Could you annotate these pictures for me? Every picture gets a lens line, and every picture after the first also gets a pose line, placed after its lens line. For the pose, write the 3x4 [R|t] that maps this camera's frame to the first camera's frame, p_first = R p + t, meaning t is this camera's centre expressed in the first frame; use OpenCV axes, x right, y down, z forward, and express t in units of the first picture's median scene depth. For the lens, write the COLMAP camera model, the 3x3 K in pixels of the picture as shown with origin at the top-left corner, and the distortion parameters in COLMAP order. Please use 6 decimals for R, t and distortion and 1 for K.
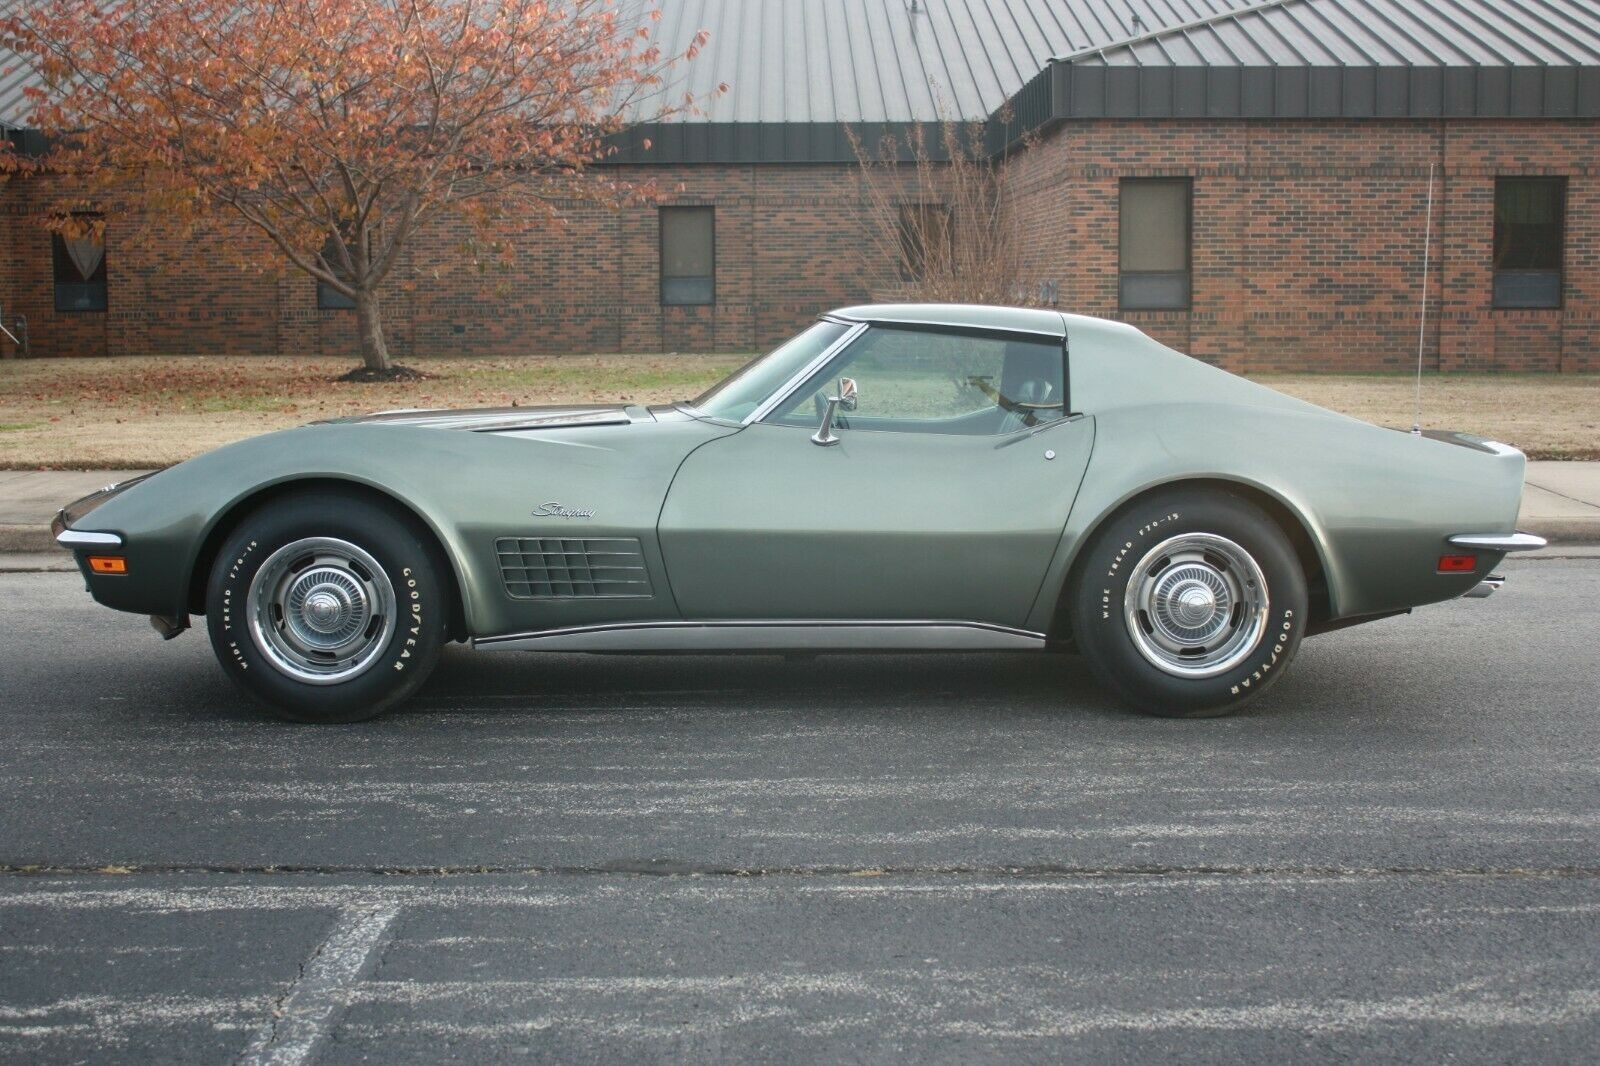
lens RADIAL K [[2160.2, 0, 800.0], [0, 2160.2, 533.0], [0, 0, 1]] dist [-0.079862, 0.202760]
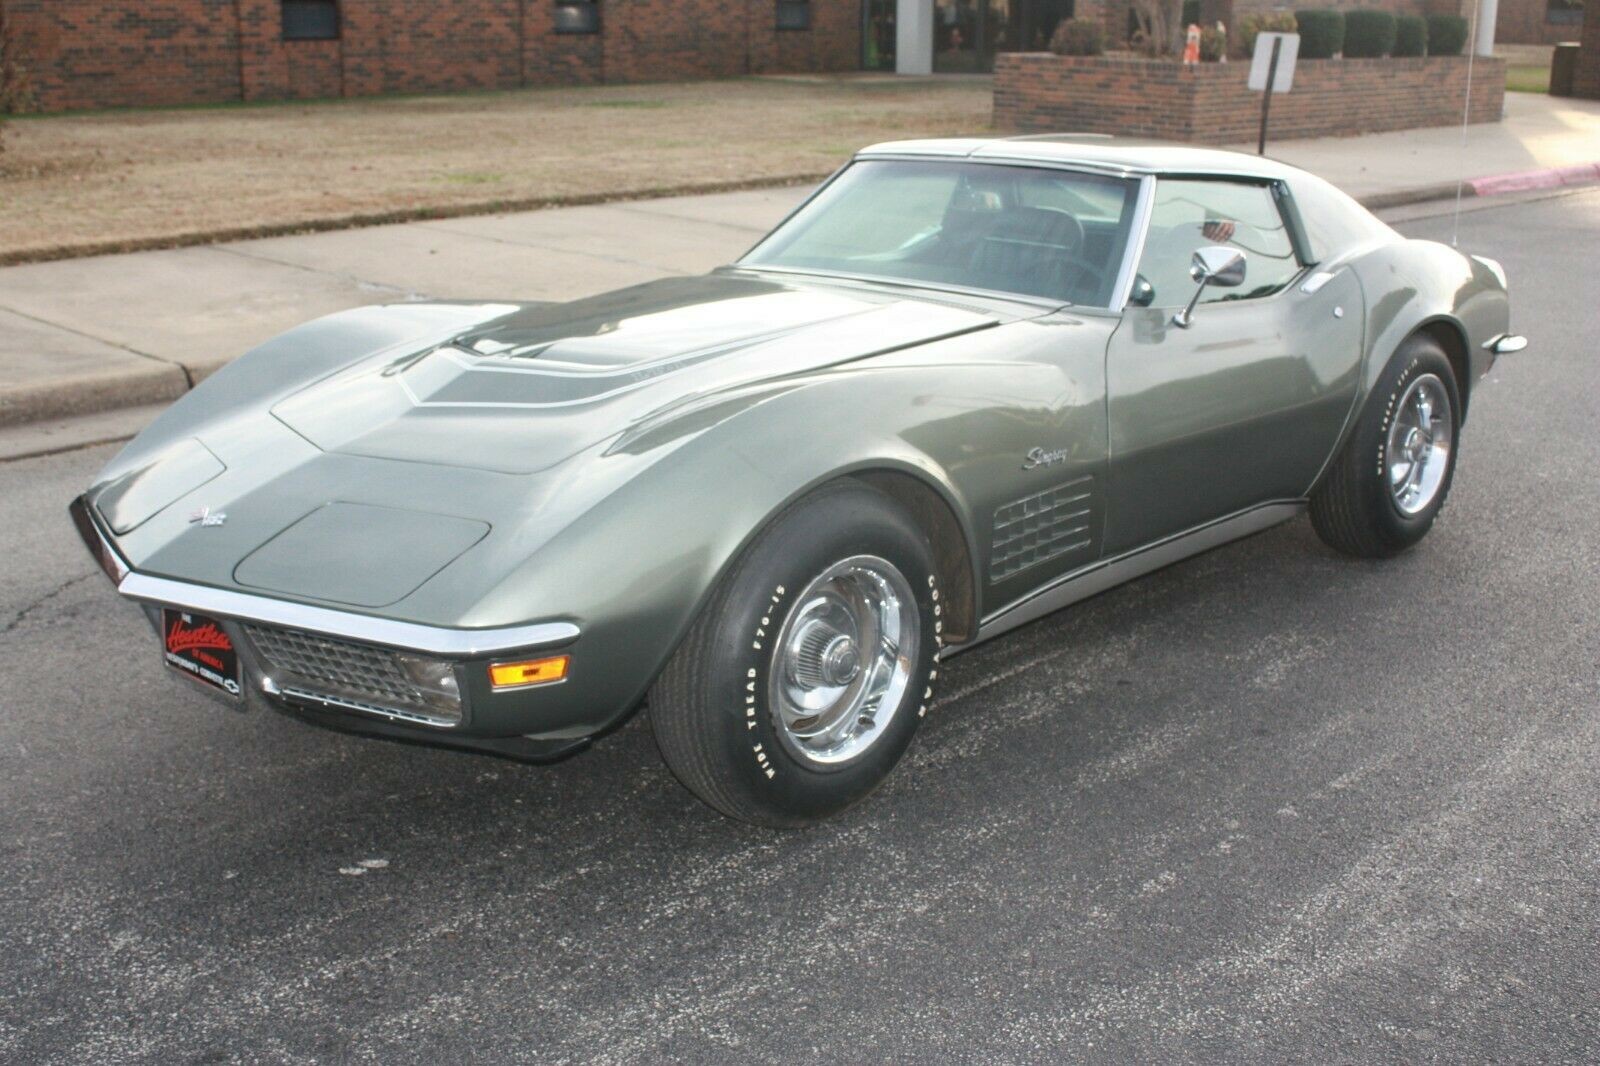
lens RADIAL K [[1813.4, 0, 797.8], [0, 1813.4, 507.2], [0, 0, 1]] dist [-0.101191, 0.134403]
pose [[0.719257, -0.183813, 0.669986, -0.144497], [0.070543, 0.978703, 0.192781, -0.029274], [-0.691153, -0.091396, 0.716906, 0.145156]]
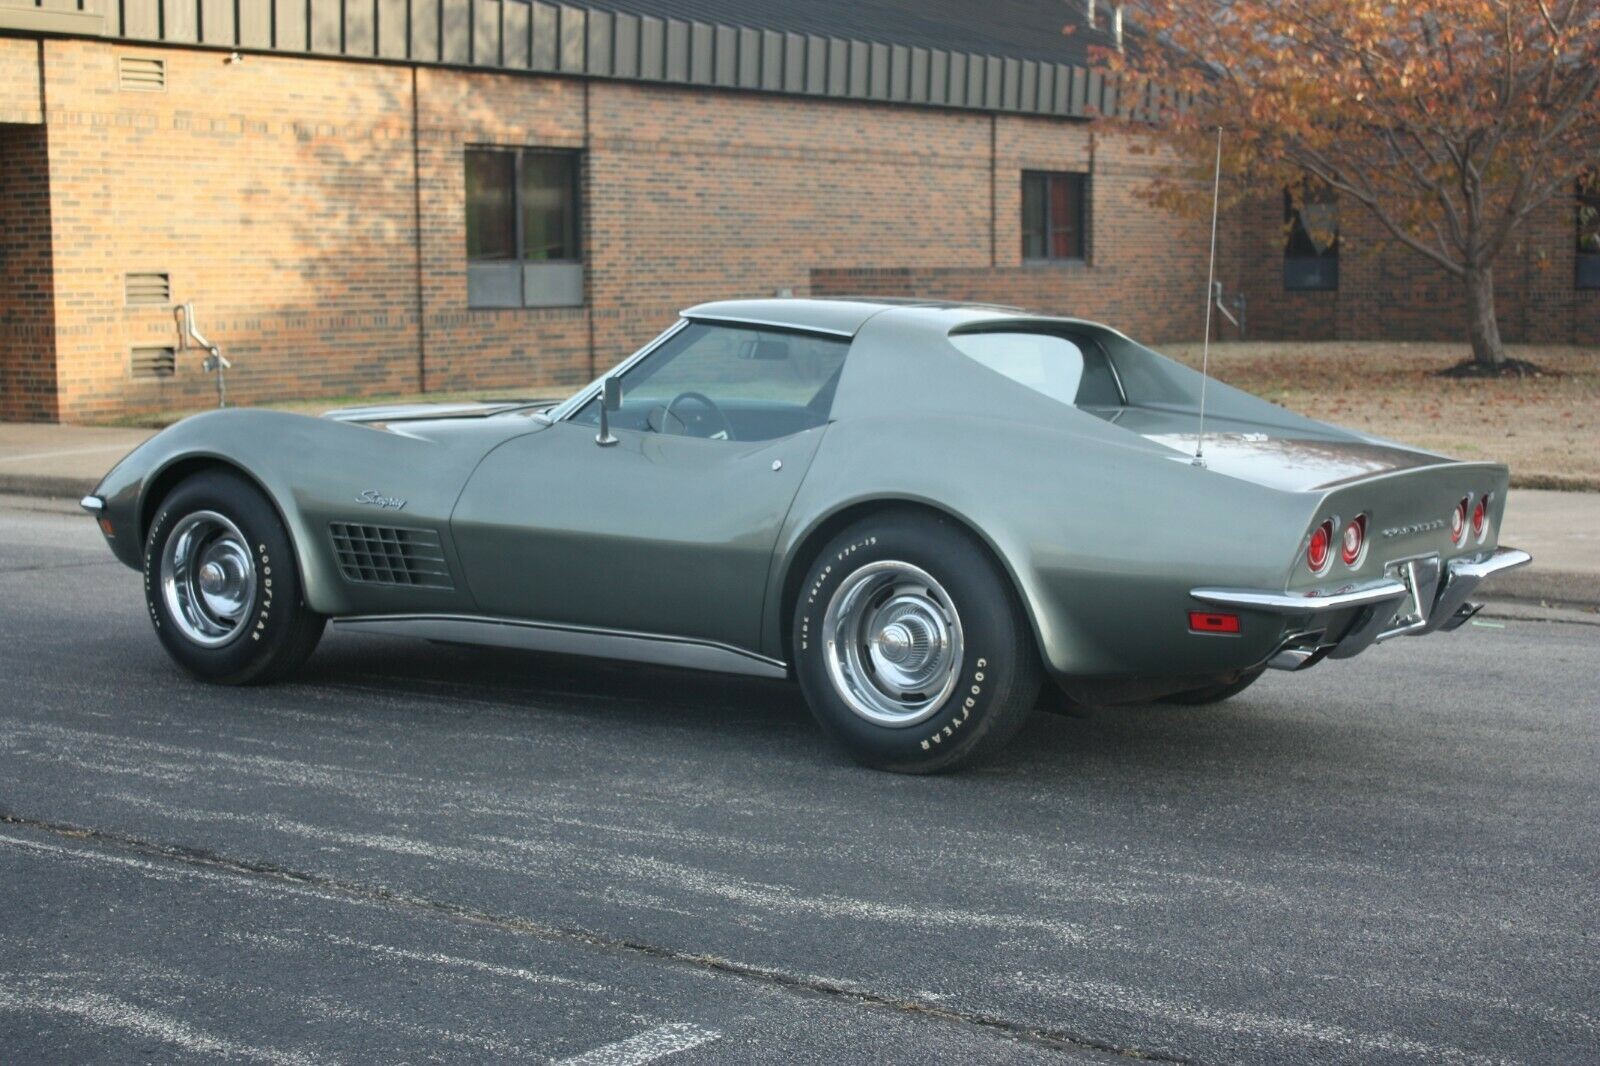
lens RADIAL K [[2612.9, 0, 800.0], [0, 2612.9, 533.0], [0, 0, 1]] dist [-0.027245, -0.033025]
pose [[0.794340, 0.058214, -0.604677, 0.193196], [-0.063442, 0.997904, 0.012730, -0.005469], [0.604151, 0.028250, 0.796369, 0.031502]]
